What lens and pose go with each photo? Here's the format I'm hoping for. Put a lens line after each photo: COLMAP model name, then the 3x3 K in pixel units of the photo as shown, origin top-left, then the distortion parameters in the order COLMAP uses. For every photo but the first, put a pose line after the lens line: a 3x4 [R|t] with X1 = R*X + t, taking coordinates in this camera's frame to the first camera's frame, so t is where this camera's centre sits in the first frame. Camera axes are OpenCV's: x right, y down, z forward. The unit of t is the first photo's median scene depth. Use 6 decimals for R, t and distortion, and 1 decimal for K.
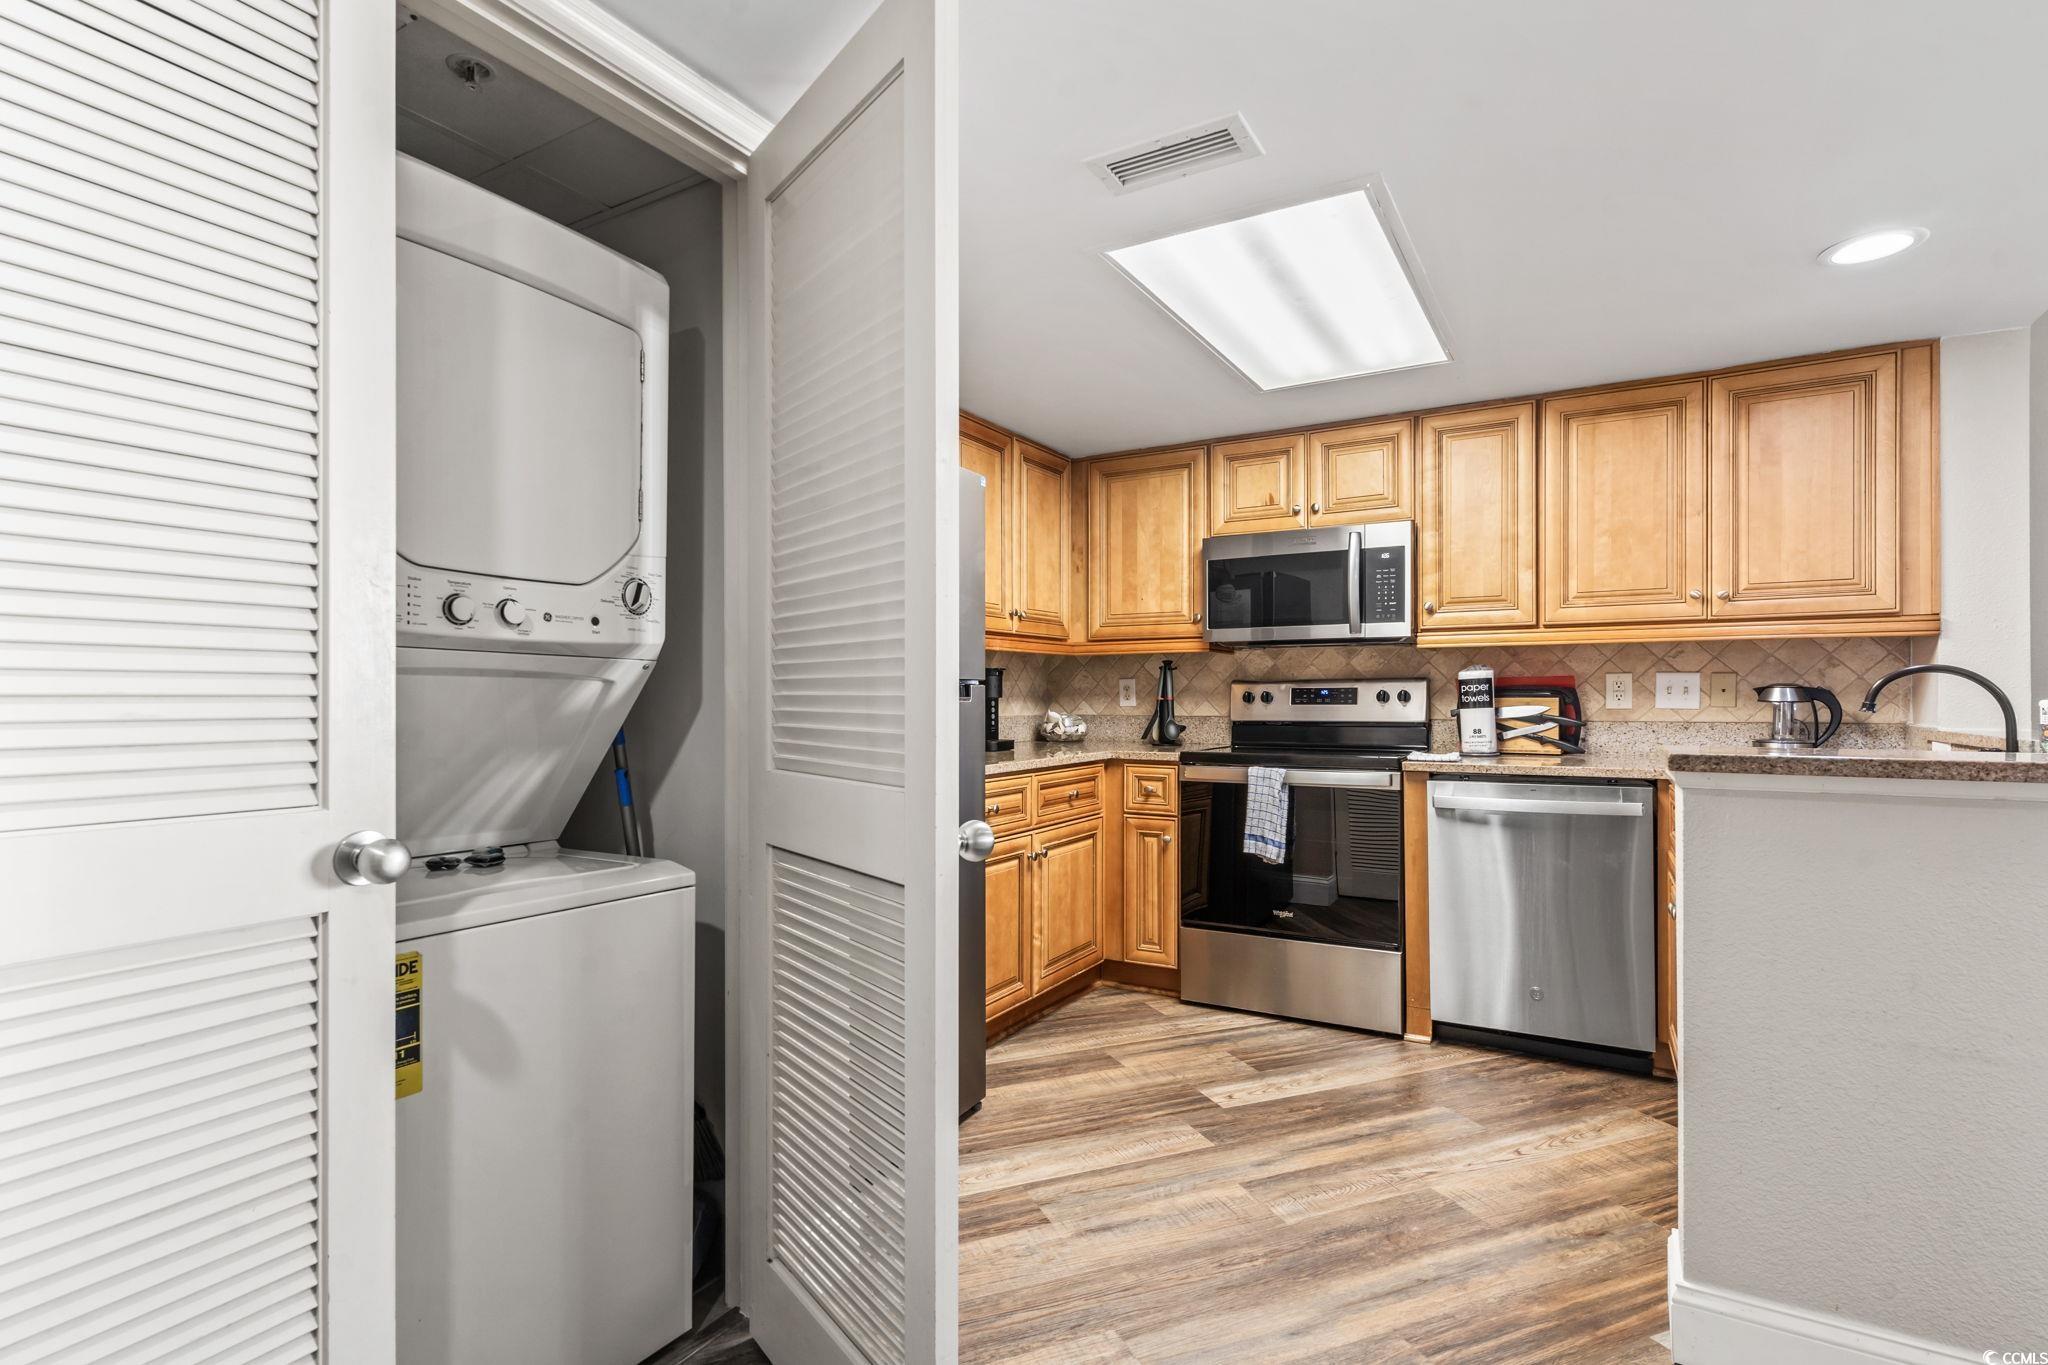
lens RADIAL K [[978.1, 0, 1025.8], [0, 978.1, 703.2], [0, 0, 1]] dist [-0.000927, 0.001259]
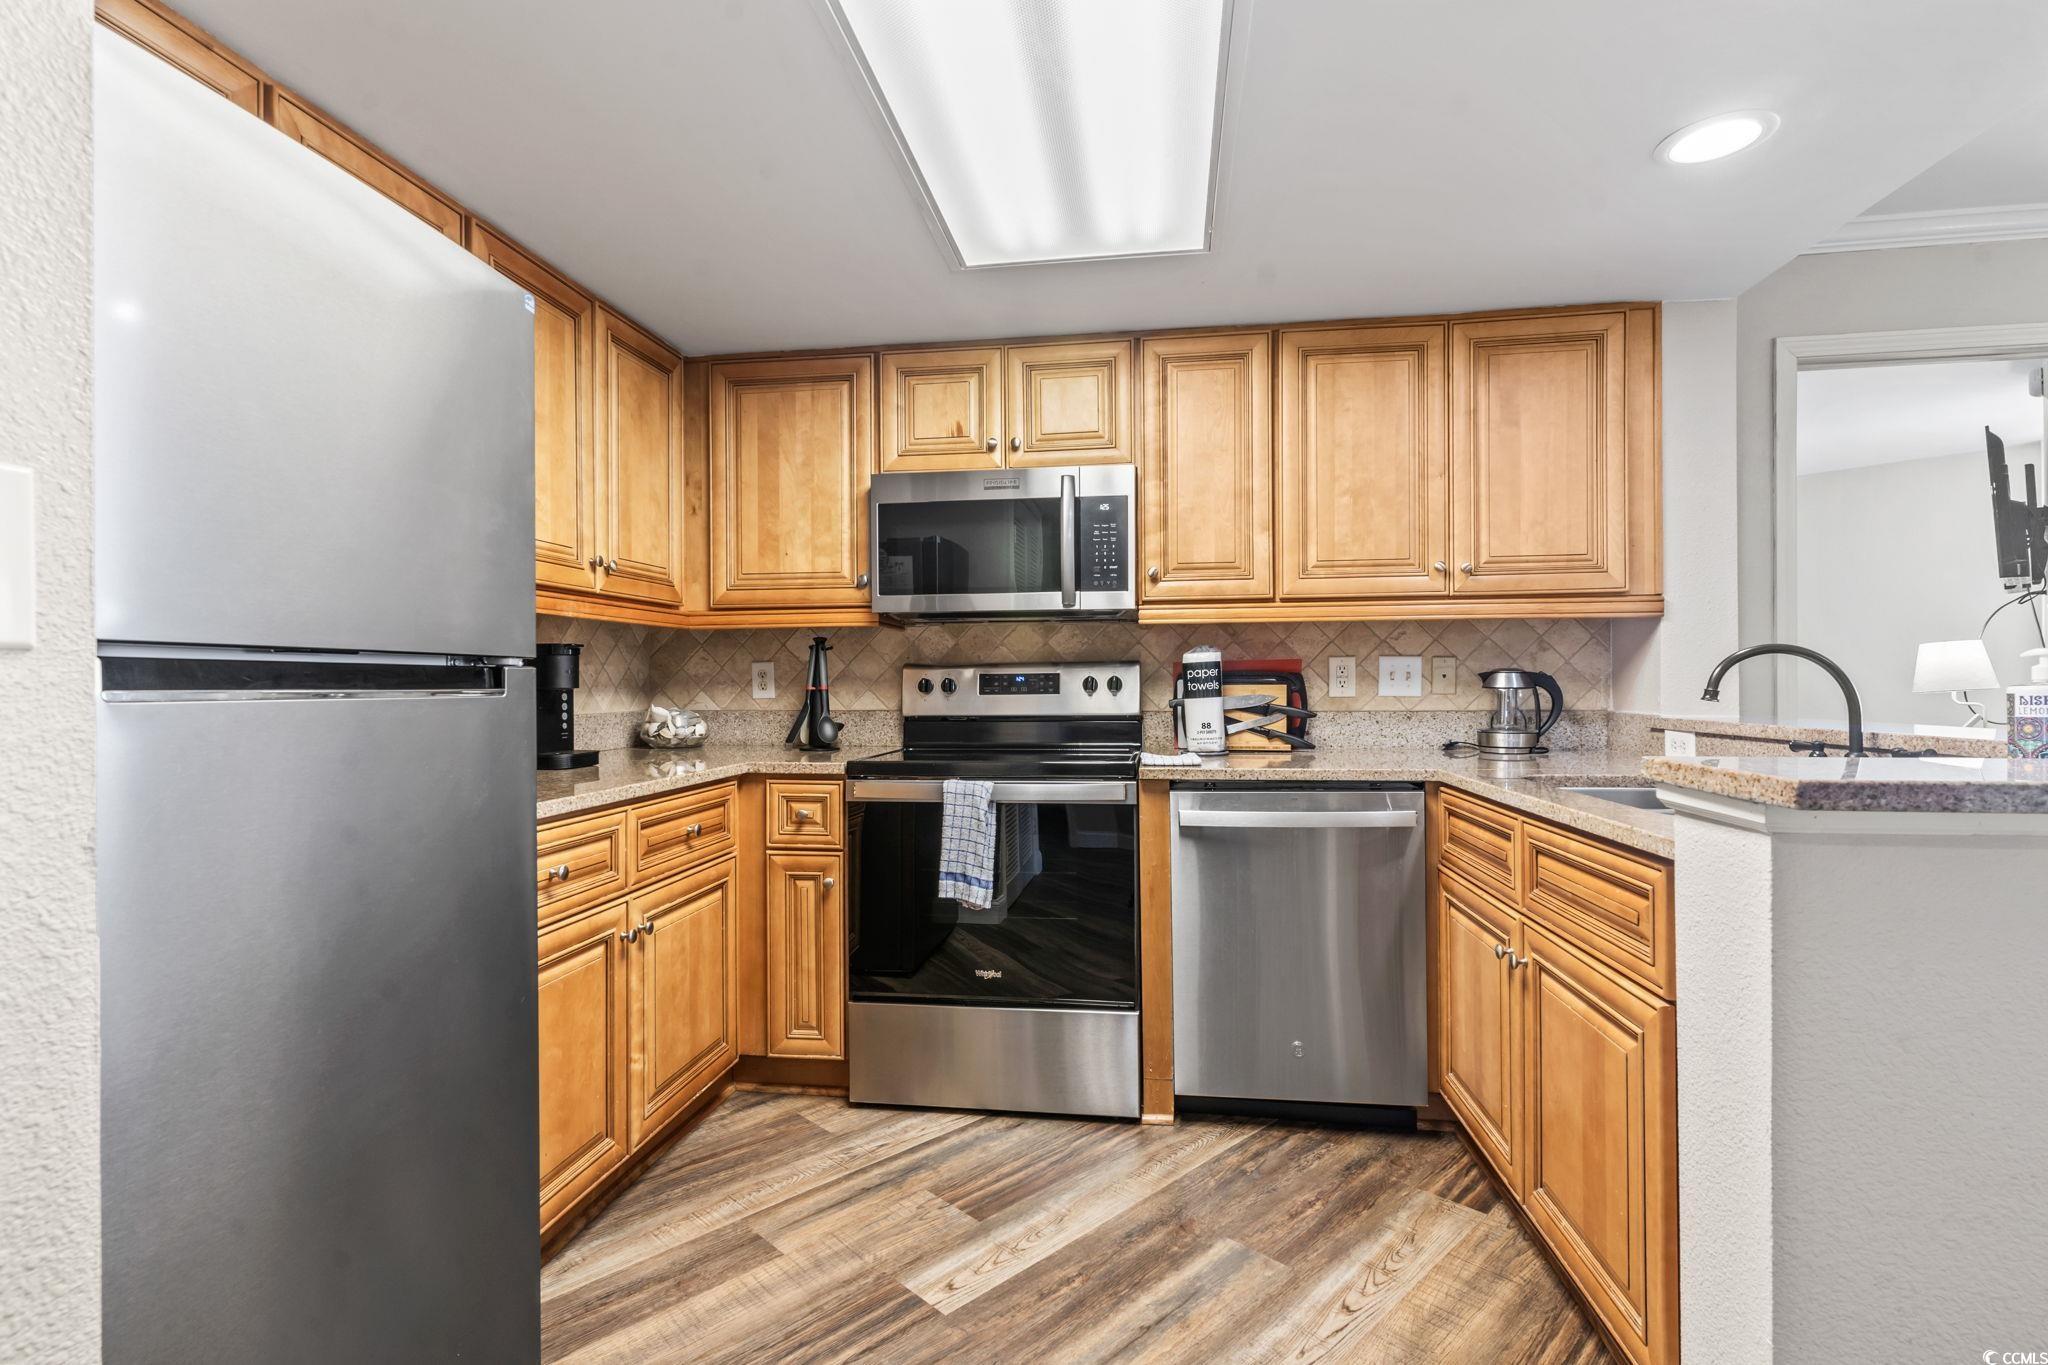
lens RADIAL K [[978.1, 0, 1018.9], [0, 978.1, 686.7], [0, 0, 1]] dist [-0.000927, 0.001259]
pose [[0.926182, -0.005002, 0.377044, 0.002736], [0.006722, 0.999972, -0.003247, -0.002847], [-0.377018, 0.005542, 0.926189, 0.301014]]
